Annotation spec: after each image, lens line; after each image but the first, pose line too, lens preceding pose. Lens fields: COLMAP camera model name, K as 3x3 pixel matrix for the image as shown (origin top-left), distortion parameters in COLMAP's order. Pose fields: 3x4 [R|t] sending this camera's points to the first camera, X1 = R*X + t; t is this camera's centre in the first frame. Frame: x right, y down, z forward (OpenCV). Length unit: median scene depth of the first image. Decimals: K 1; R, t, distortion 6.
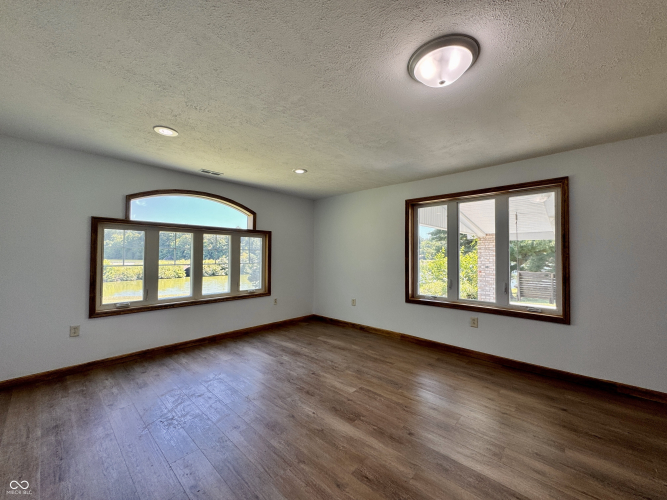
lens RADIAL K [[265.6, 0, 333.5], [0, 265.6, 250.0], [0, 0, 1]] dist [-0.000888, -0.000050]
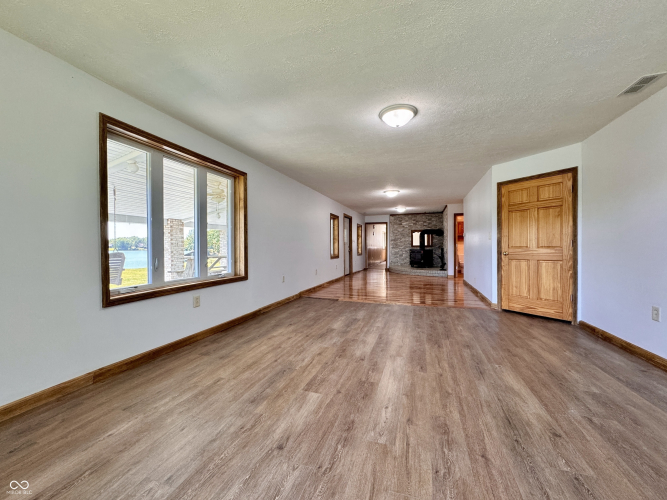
lens RADIAL K [[265.6, 0, 333.5], [0, 265.6, 250.0], [0, 0, 1]] dist [-0.000888, -0.000050]
pose [[-0.408927, -0.016147, 0.912424, -0.583531], [-0.013982, 0.999837, 0.011427, 0.102869], [-0.912460, -0.008084, -0.409086, 1.175285]]
